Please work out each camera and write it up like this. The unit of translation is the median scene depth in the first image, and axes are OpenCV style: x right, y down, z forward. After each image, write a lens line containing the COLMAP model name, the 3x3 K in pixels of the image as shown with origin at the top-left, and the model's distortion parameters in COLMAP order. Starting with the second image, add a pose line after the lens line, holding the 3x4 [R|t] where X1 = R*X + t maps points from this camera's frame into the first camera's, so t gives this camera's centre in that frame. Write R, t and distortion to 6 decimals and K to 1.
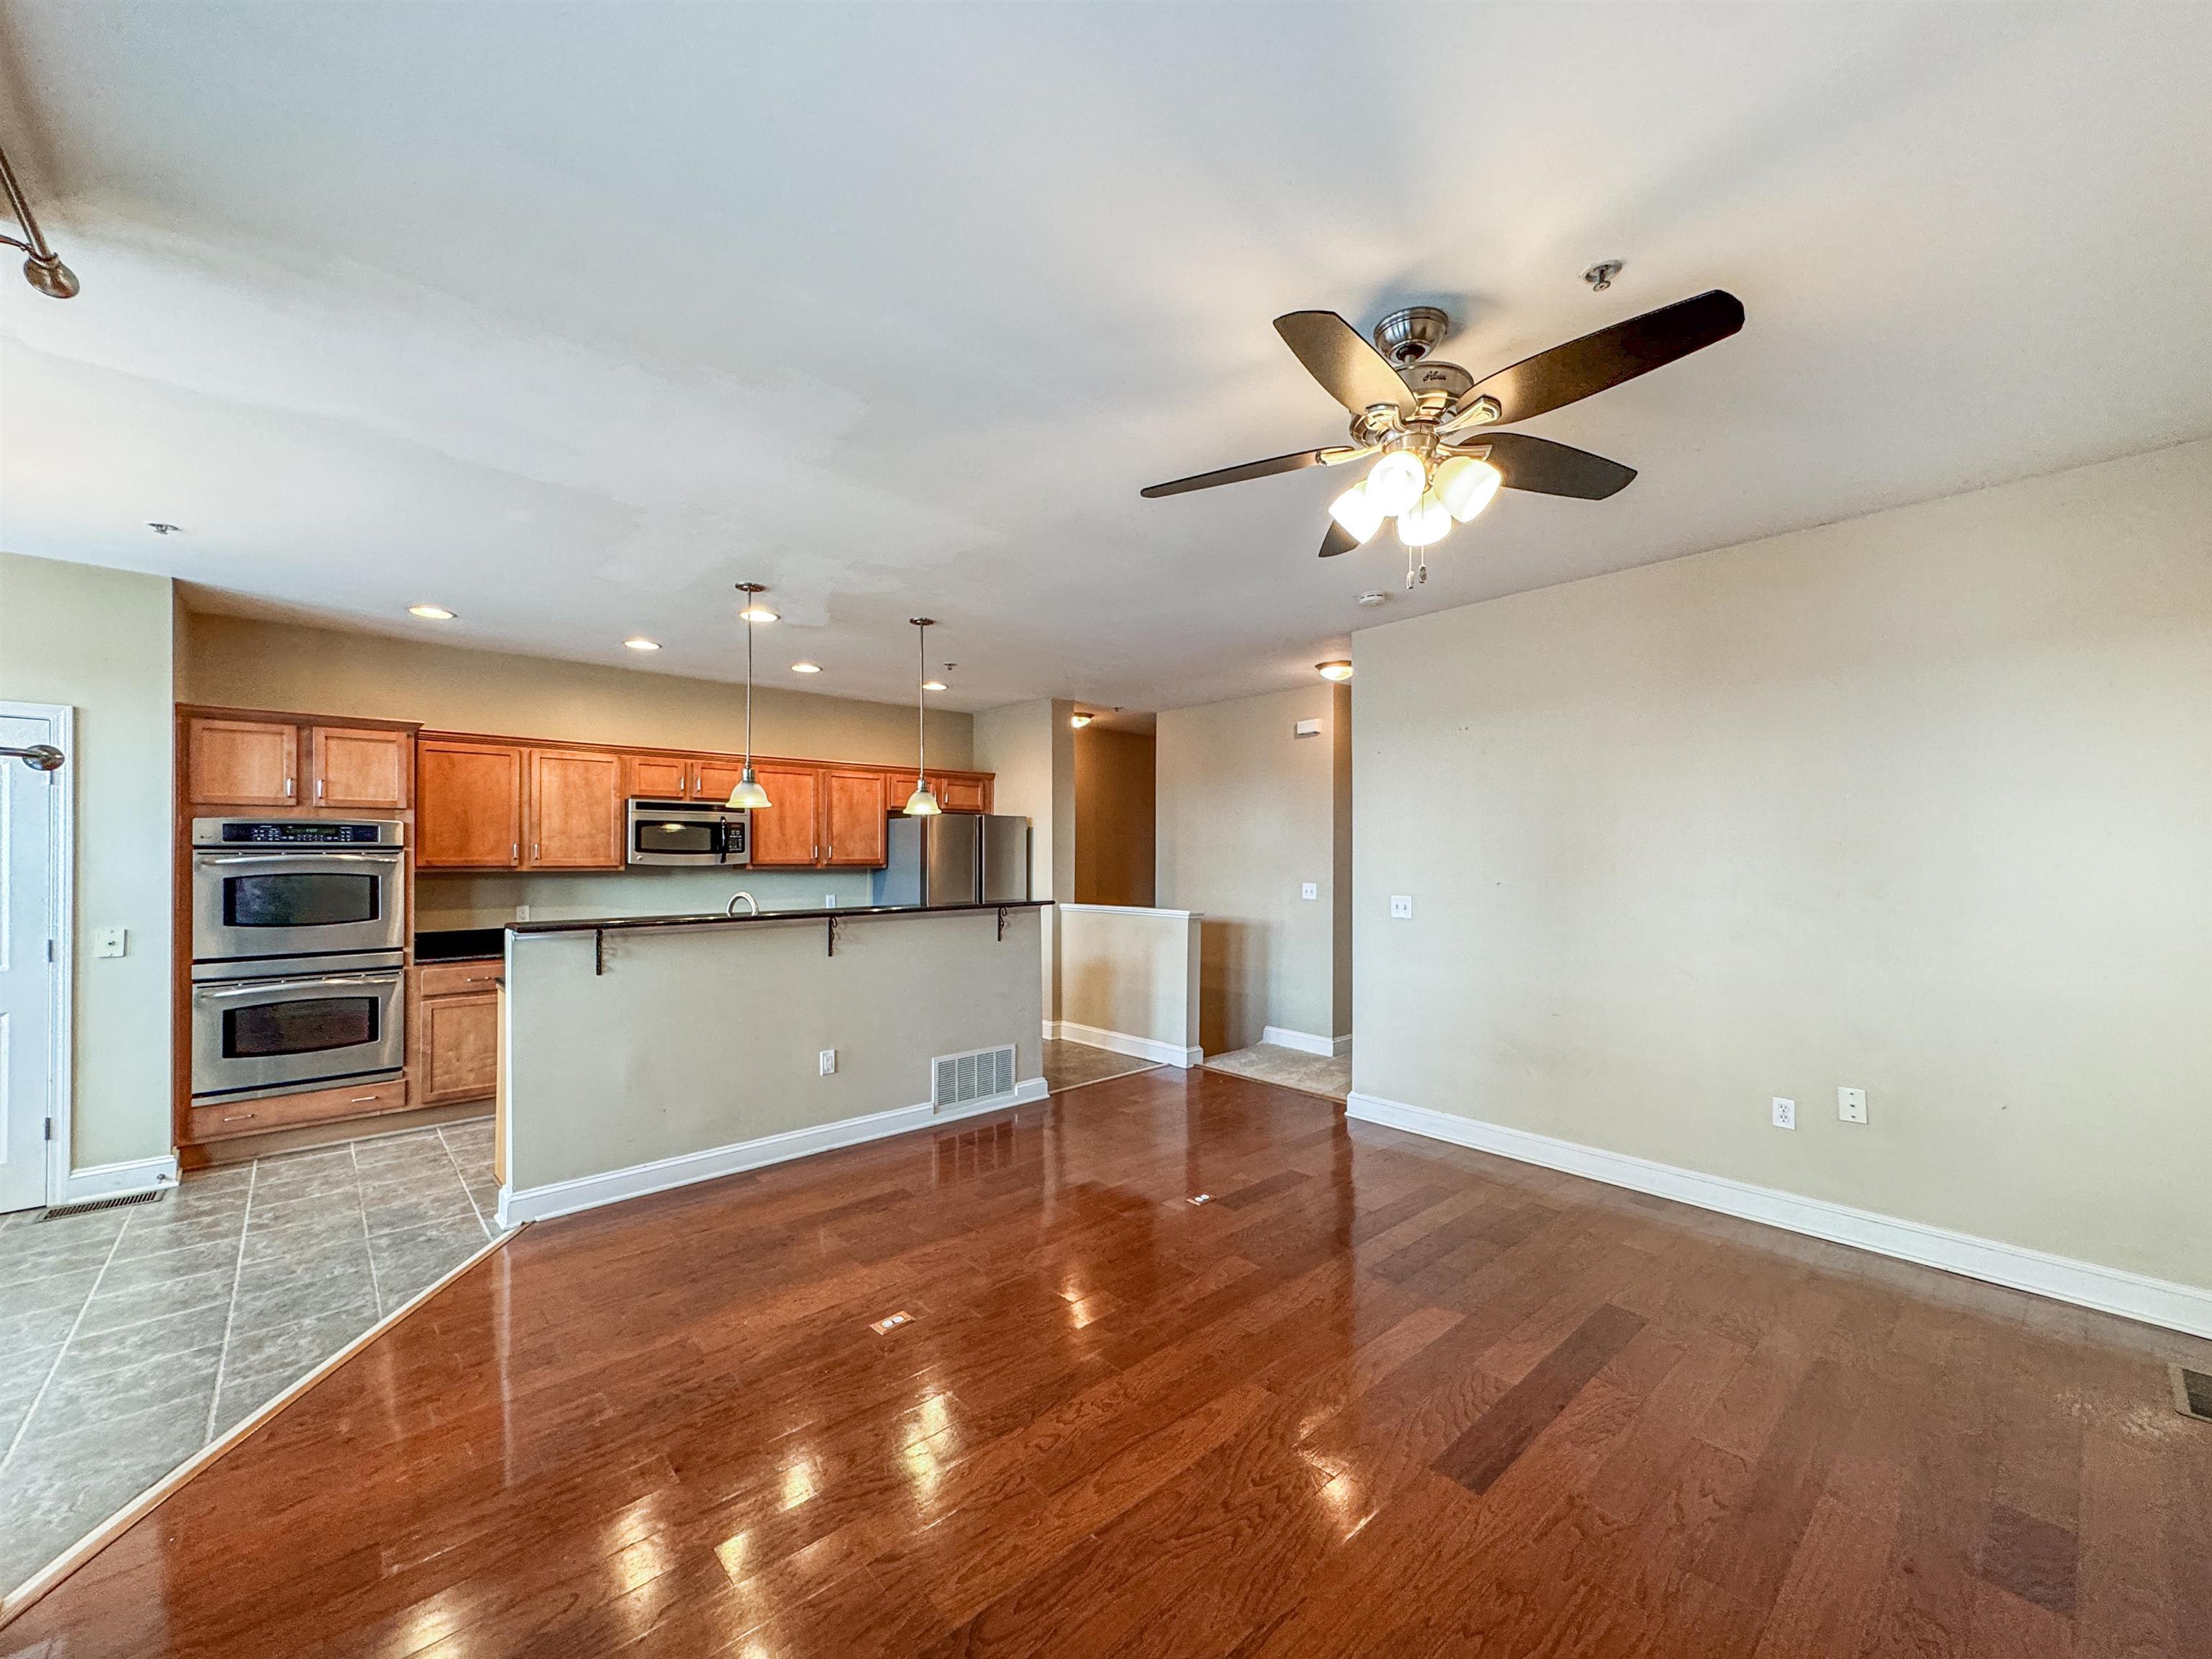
lens RADIAL K [[869.5, 0, 1106.6], [0, 869.5, 852.5], [0, 0, 1]] dist [0.017947, -0.000659]
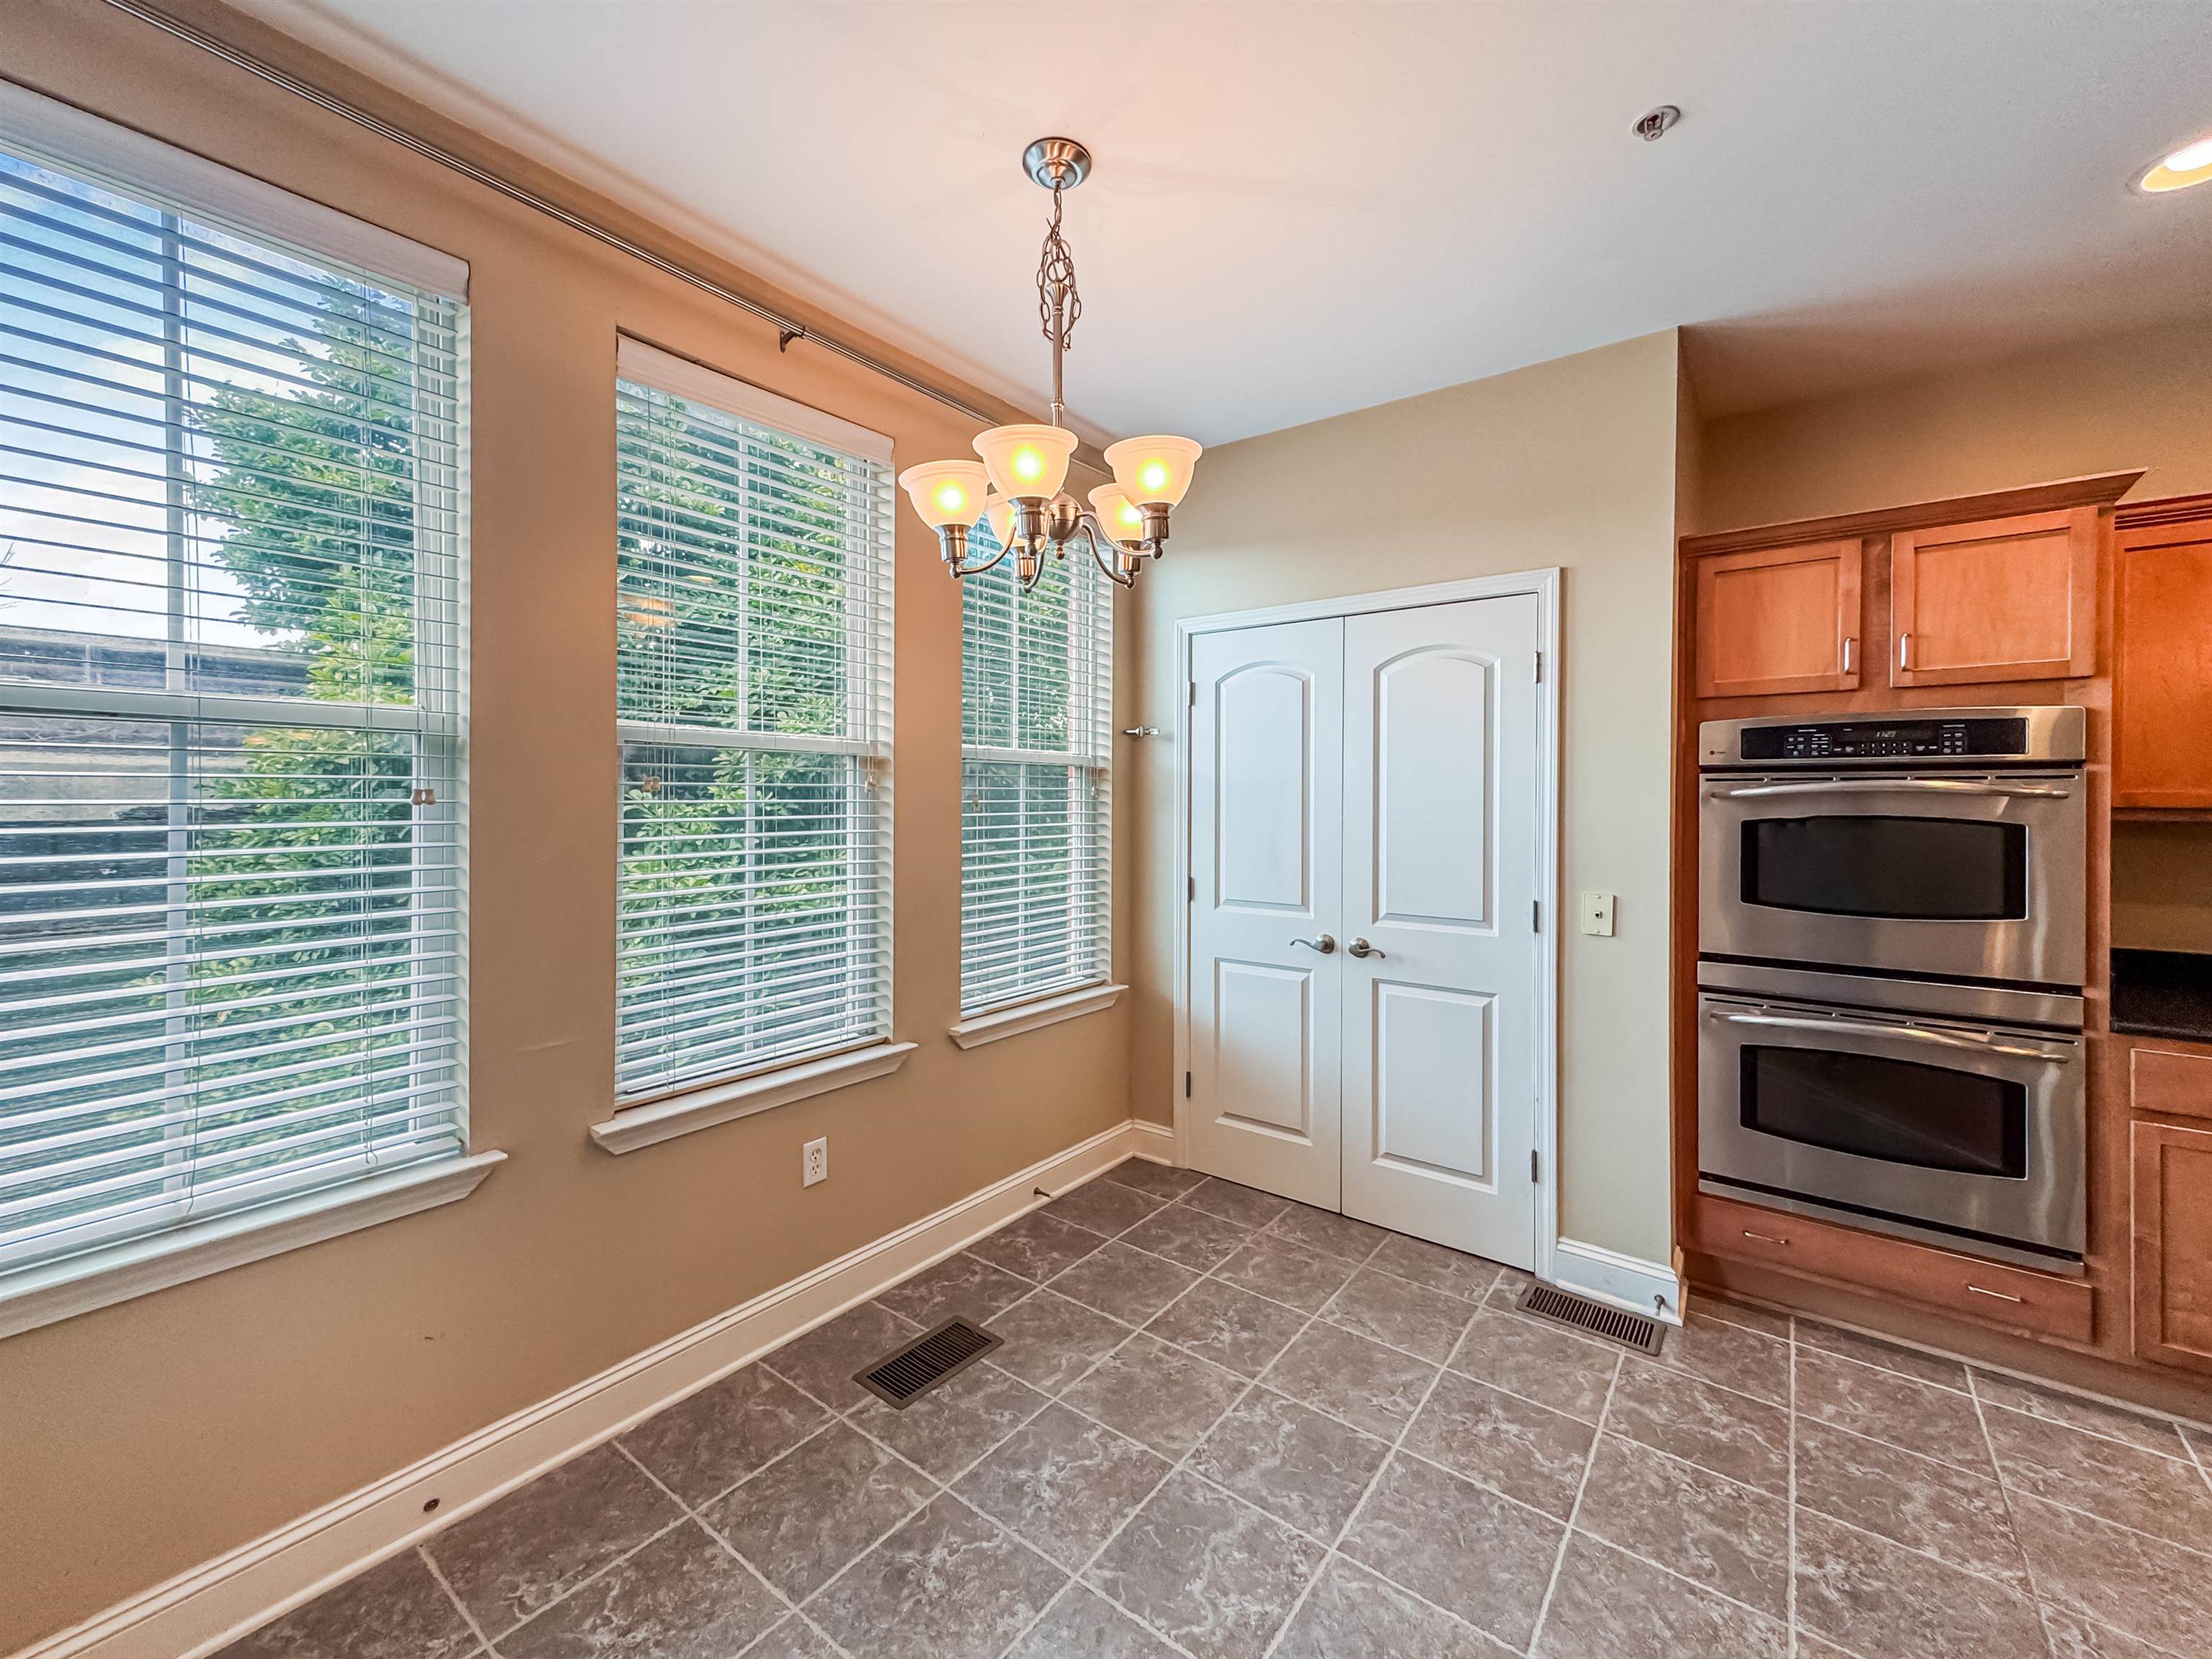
lens RADIAL K [[904.2, 0, 1115.8], [0, 904.2, 802.7], [0, 0, 1]] dist [0.021826, -0.000529]
pose [[0.187614, 0.007771, -0.982212, -0.422687], [-0.001714, 0.999970, 0.007584, 0.011129], [0.982241, 0.000261, 0.187622, 0.420193]]
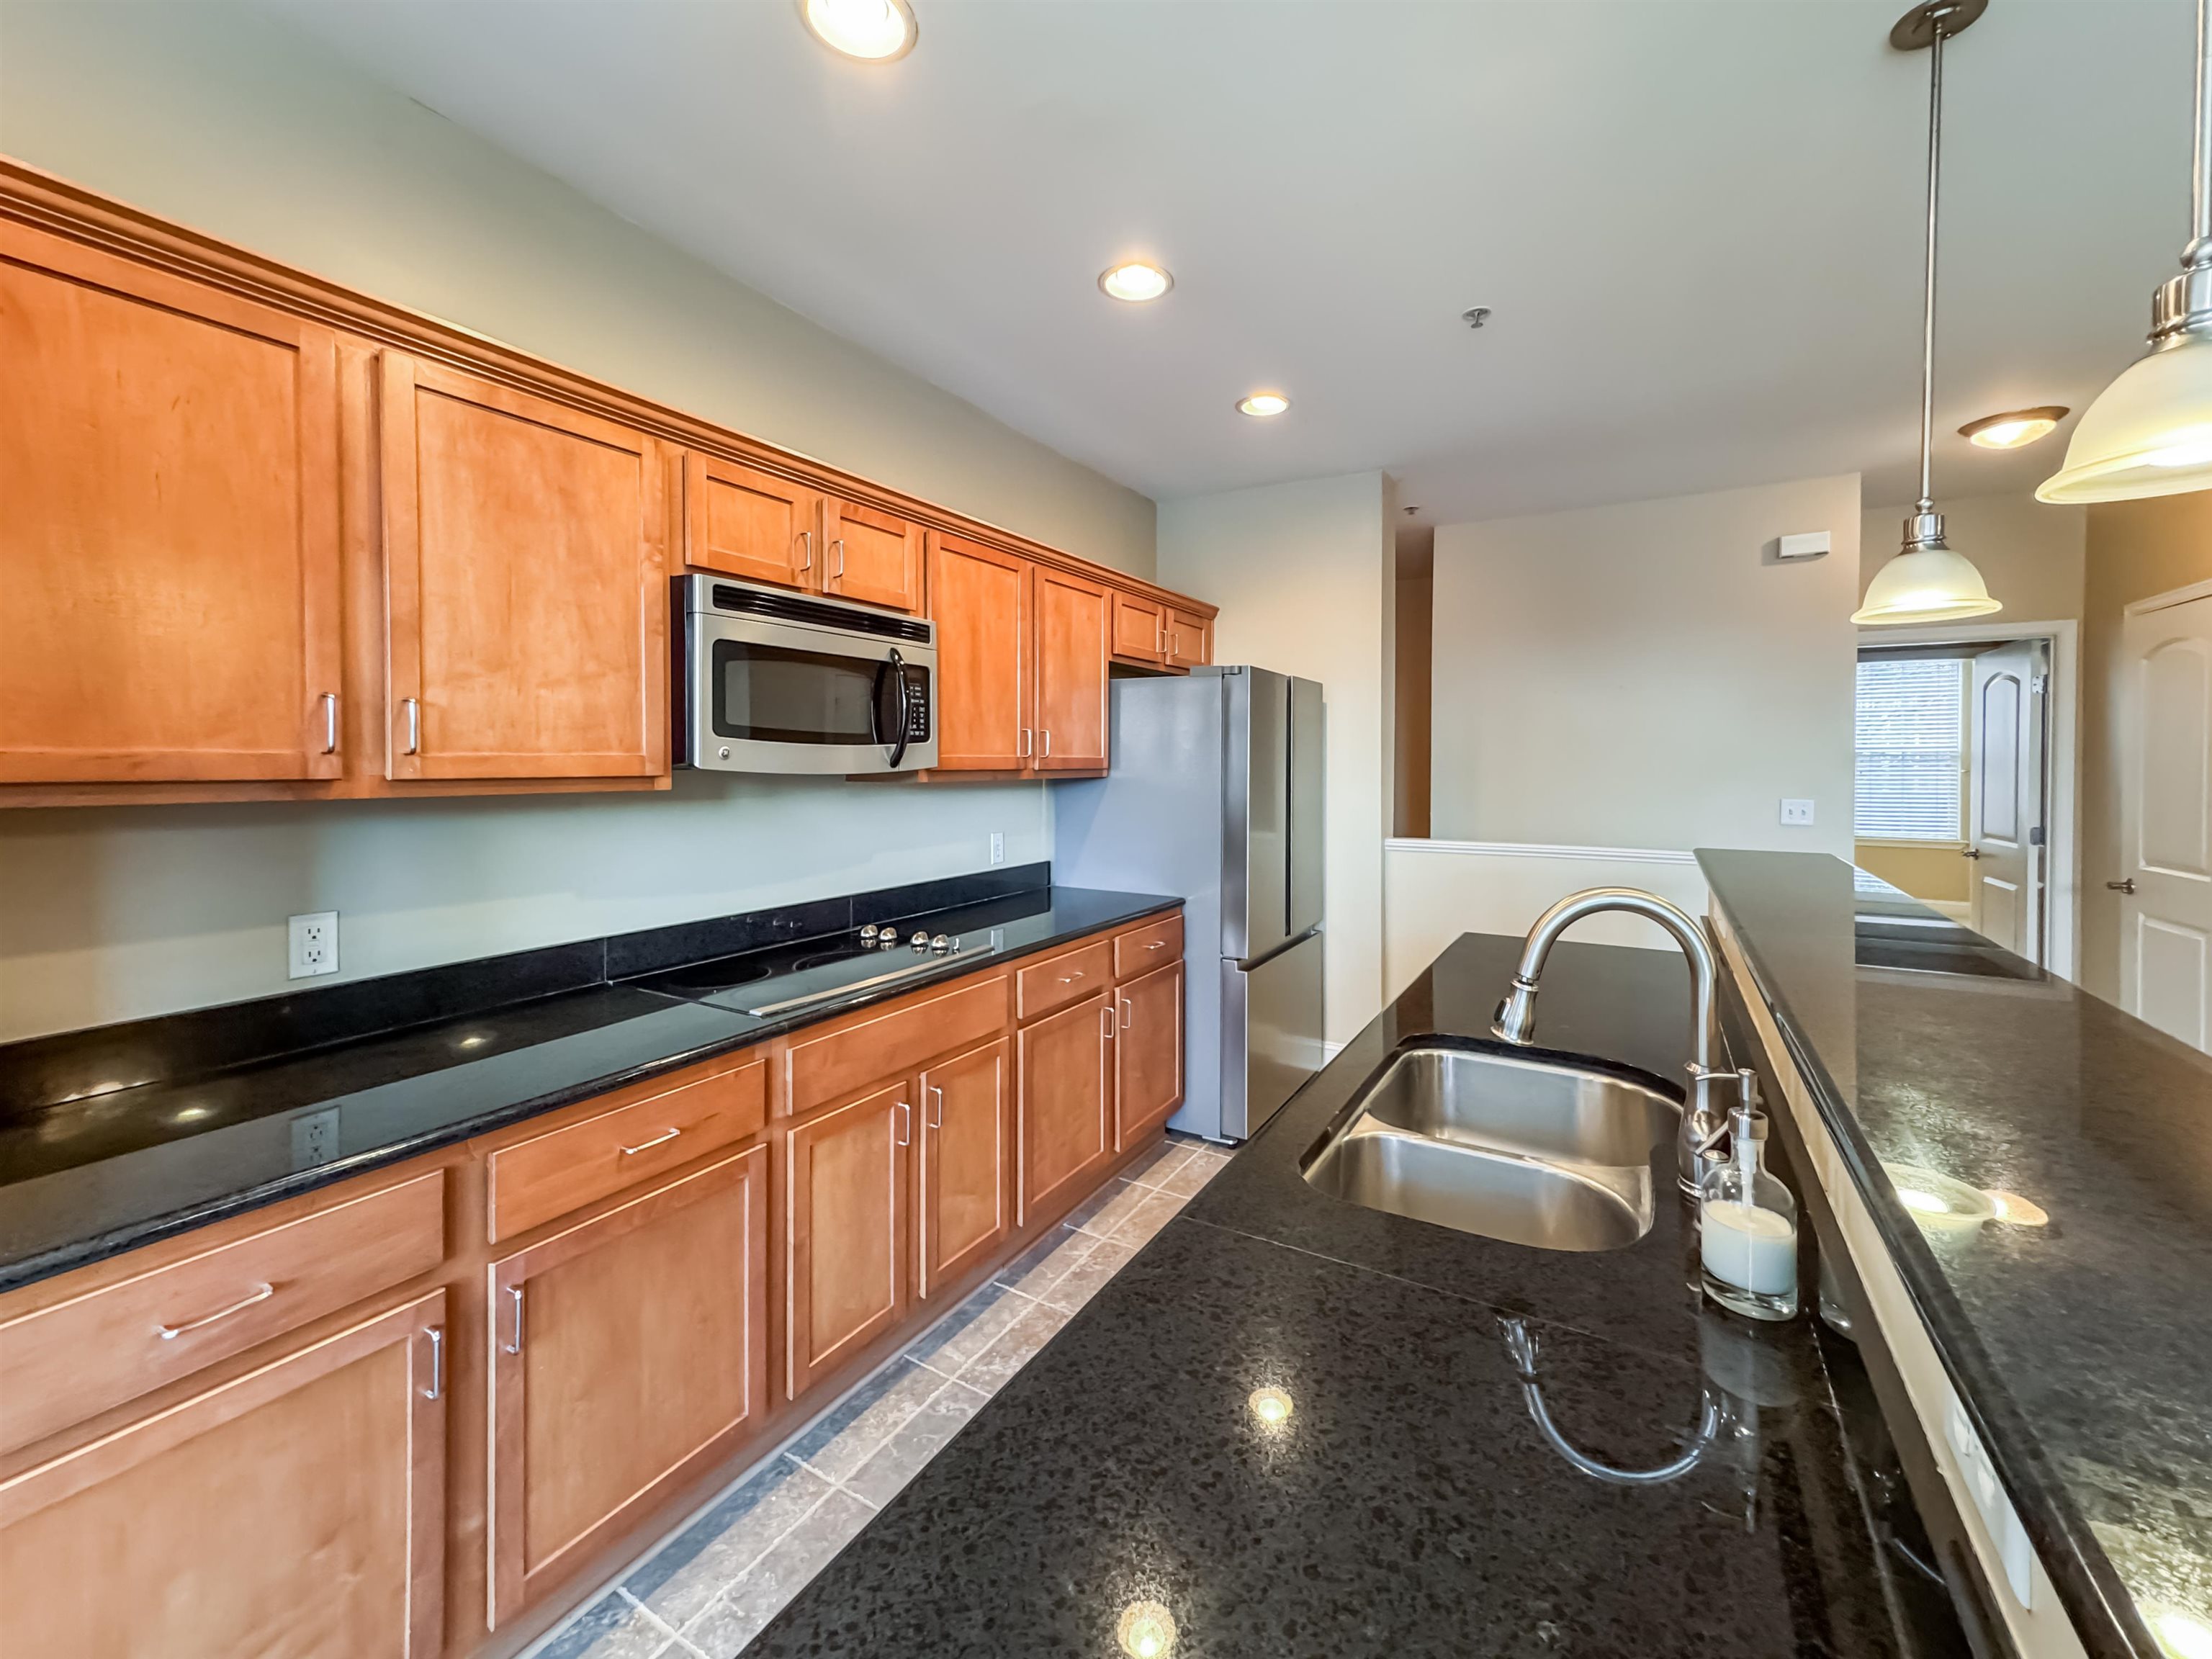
lens RADIAL K [[891.4, 0, 1117.8], [0, 891.4, 769.1], [0, 0, 1]] dist [0.011819, 0.000108]
pose [[0.954064, -0.002458, 0.299593, -0.586838], [-0.001762, 0.999903, 0.013817, 0.009284], [-0.299598, -0.013711, 0.953967, 0.744951]]
